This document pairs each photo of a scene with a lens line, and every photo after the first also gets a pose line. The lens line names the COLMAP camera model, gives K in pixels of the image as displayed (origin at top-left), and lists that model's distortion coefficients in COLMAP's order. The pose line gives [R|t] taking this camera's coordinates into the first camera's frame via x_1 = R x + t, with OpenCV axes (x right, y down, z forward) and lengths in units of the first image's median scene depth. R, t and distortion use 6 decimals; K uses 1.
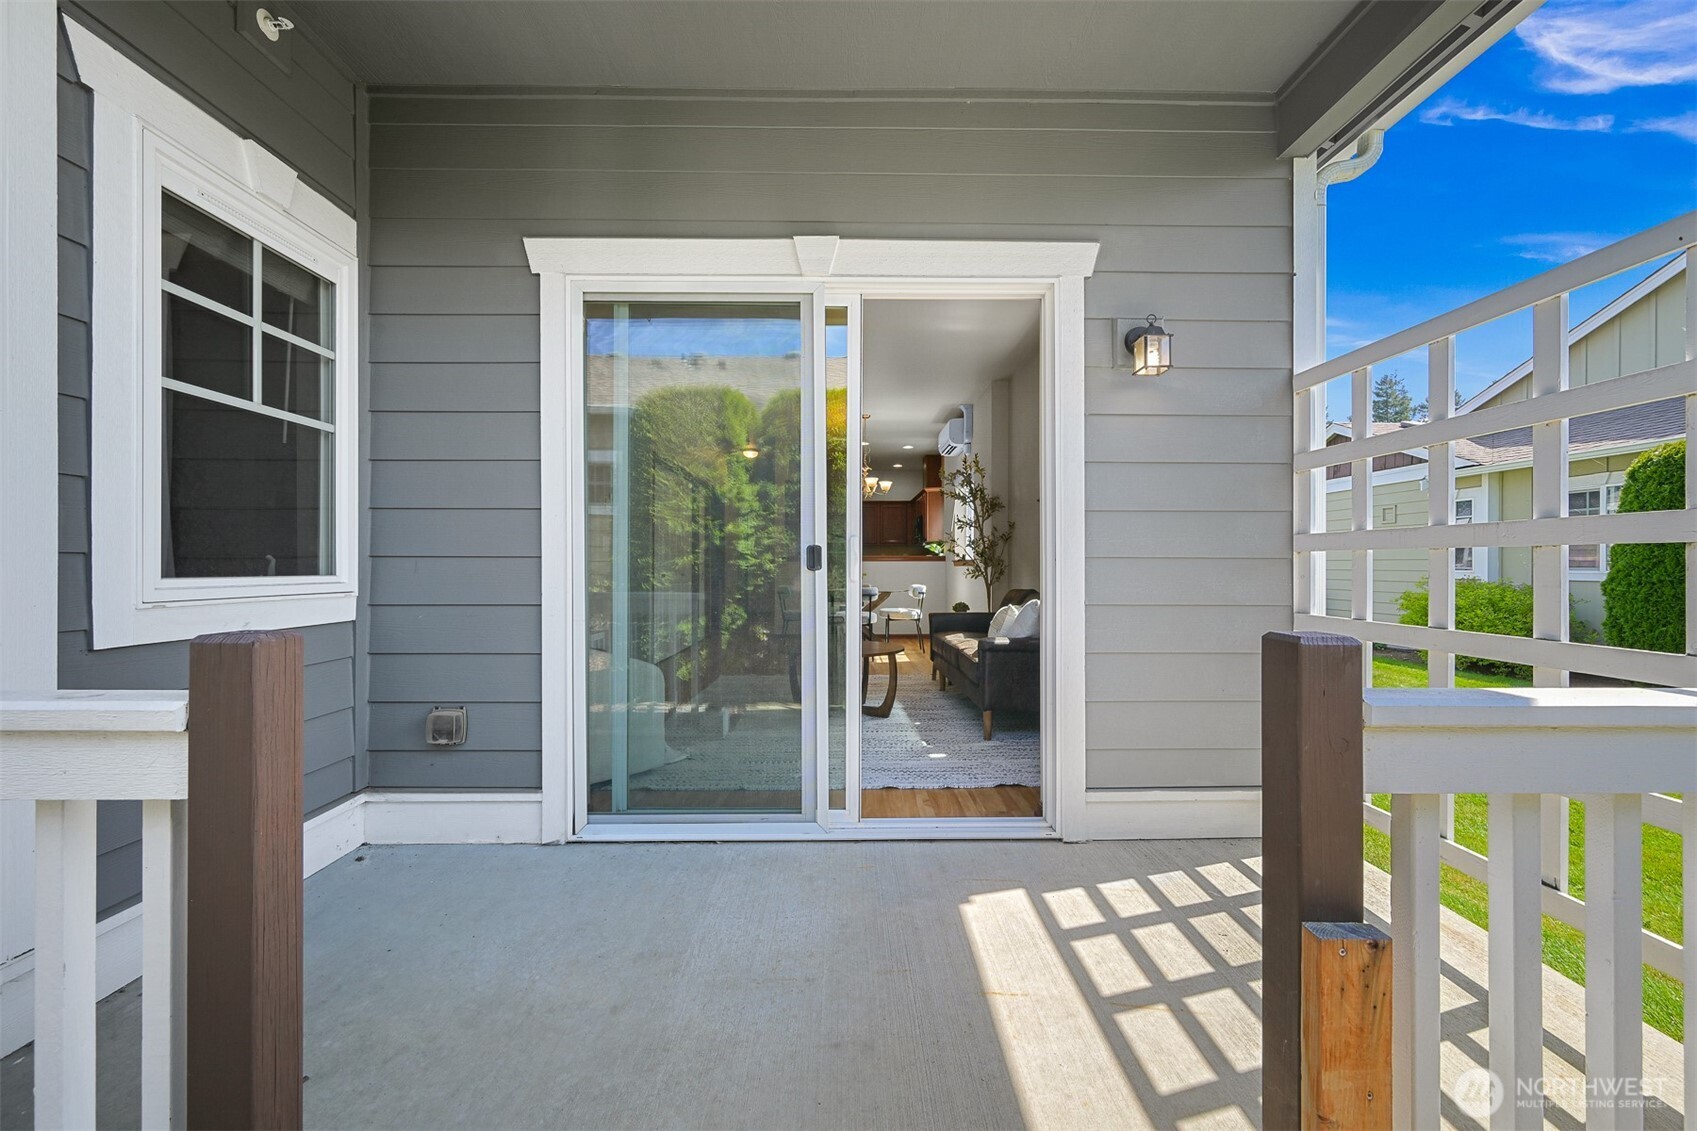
lens RADIAL K [[672.6, 0, 848.5], [0, 672.6, 565.5], [0, 0, 1]] dist [0.000752, 0.000273]
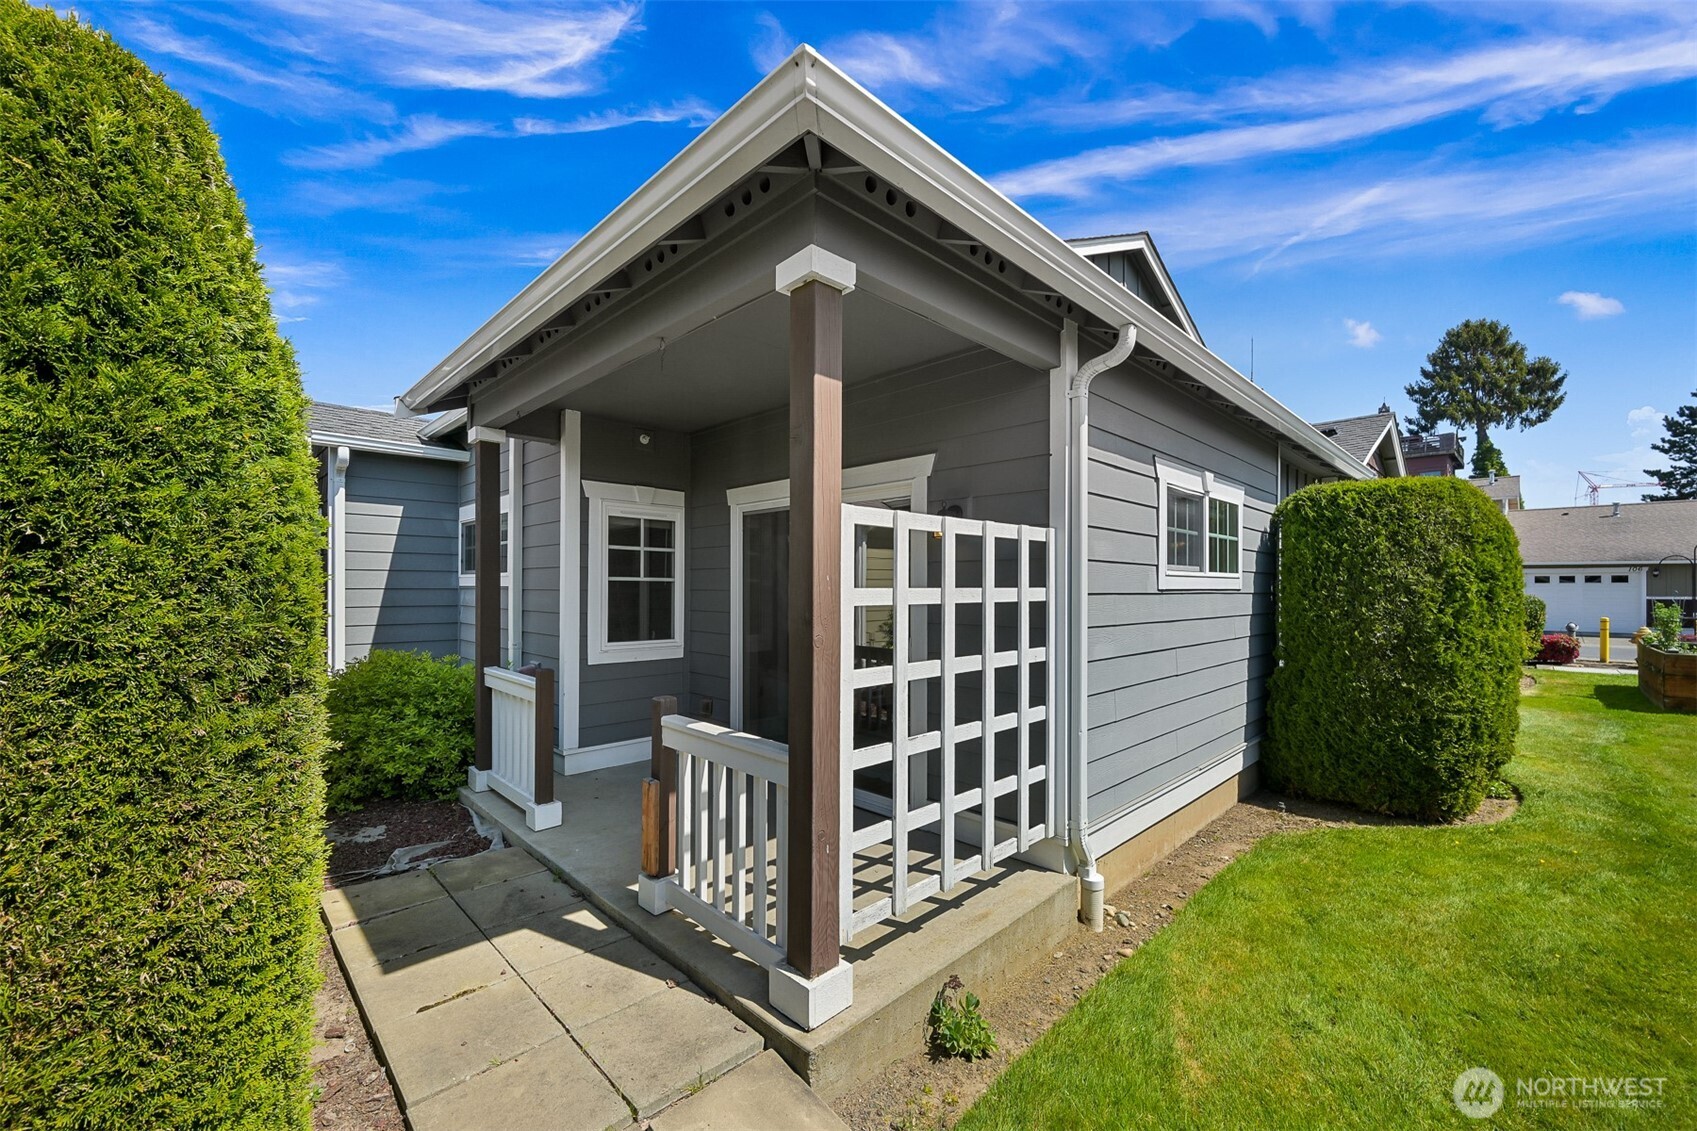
lens RADIAL K [[672.5, 0, 844.6], [0, 672.5, 592.8], [0, 0, 1]] dist [-0.001680, -0.000072]
pose [[0.691459, 0.006192, -0.722389, 1.393541], [-0.004774, 0.999981, 0.004002, -0.162360], [0.722400, 0.000682, 0.691475, -0.247825]]
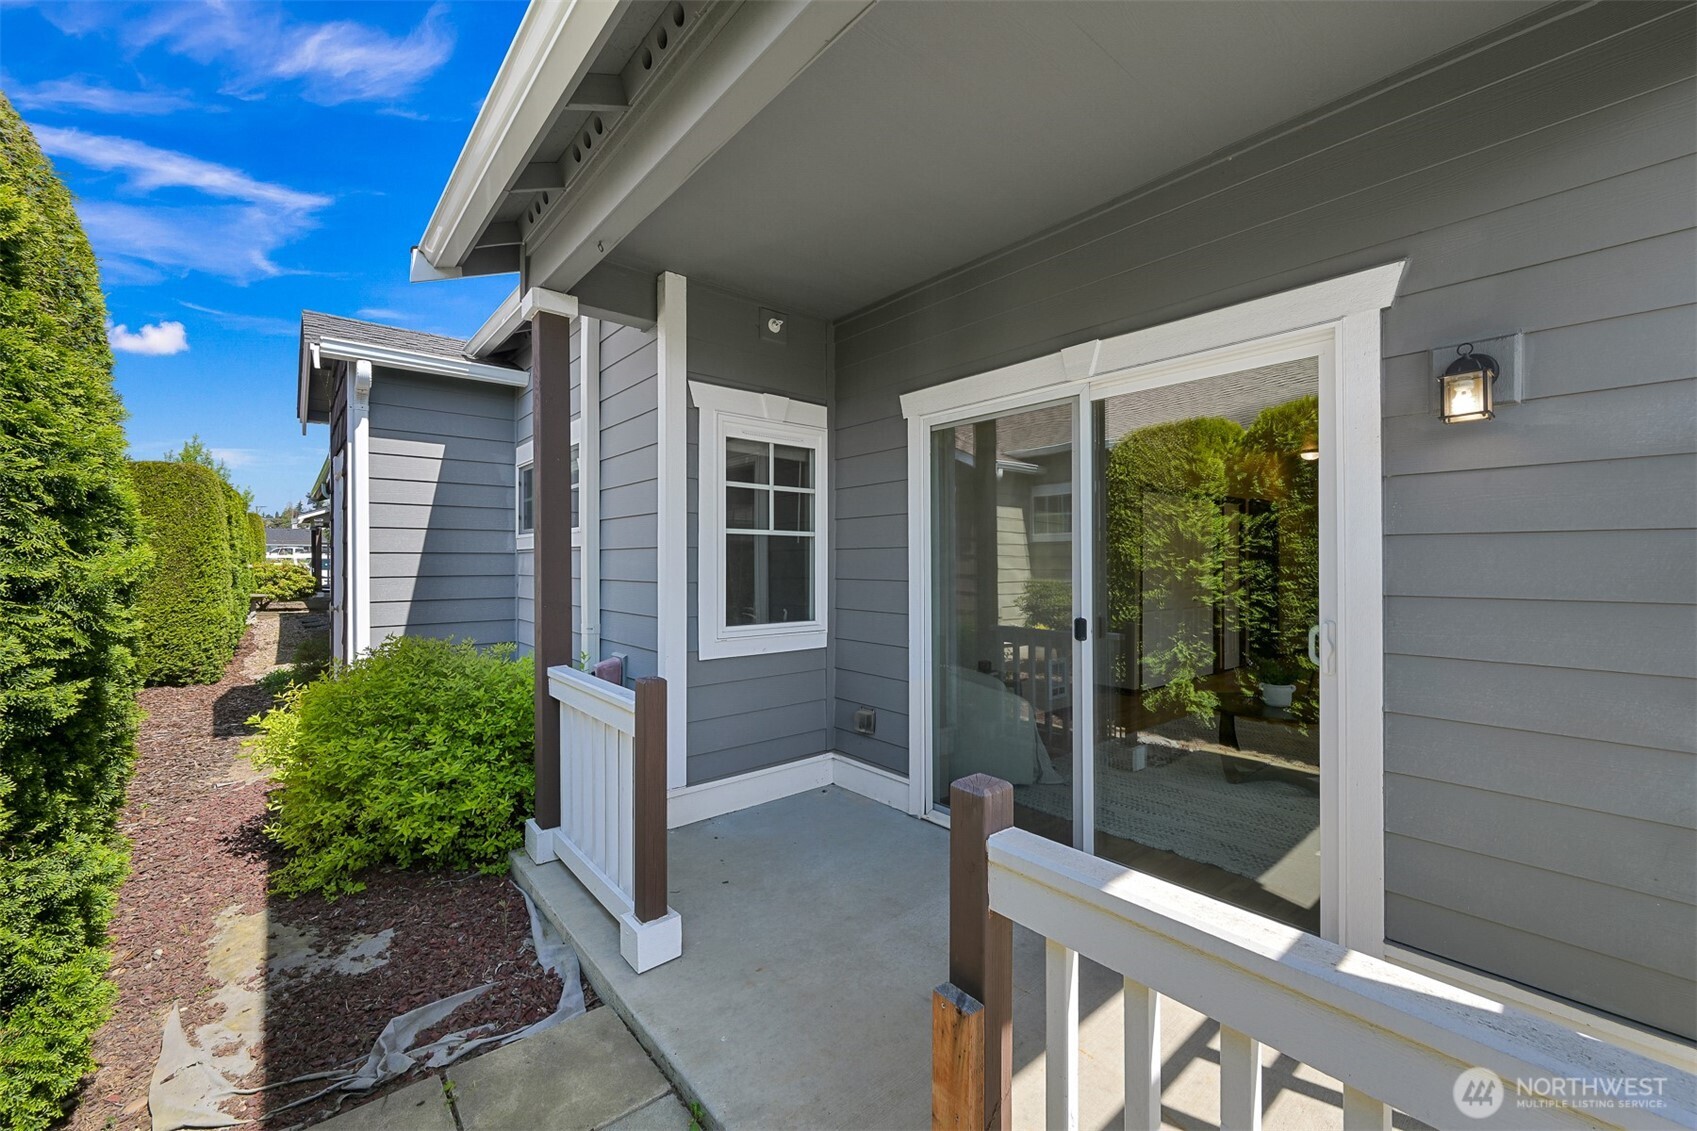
lens RADIAL K [[678.2, 0, 846.5], [0, 678.2, 564.8], [0, 0, 1]] dist [-0.000690, 0.000389]
pose [[0.633246, 0.000516, -0.773950, 0.588201], [0.001400, 0.999997, 0.001812, -0.124113], [0.773949, -0.002231, 0.633244, -0.022515]]
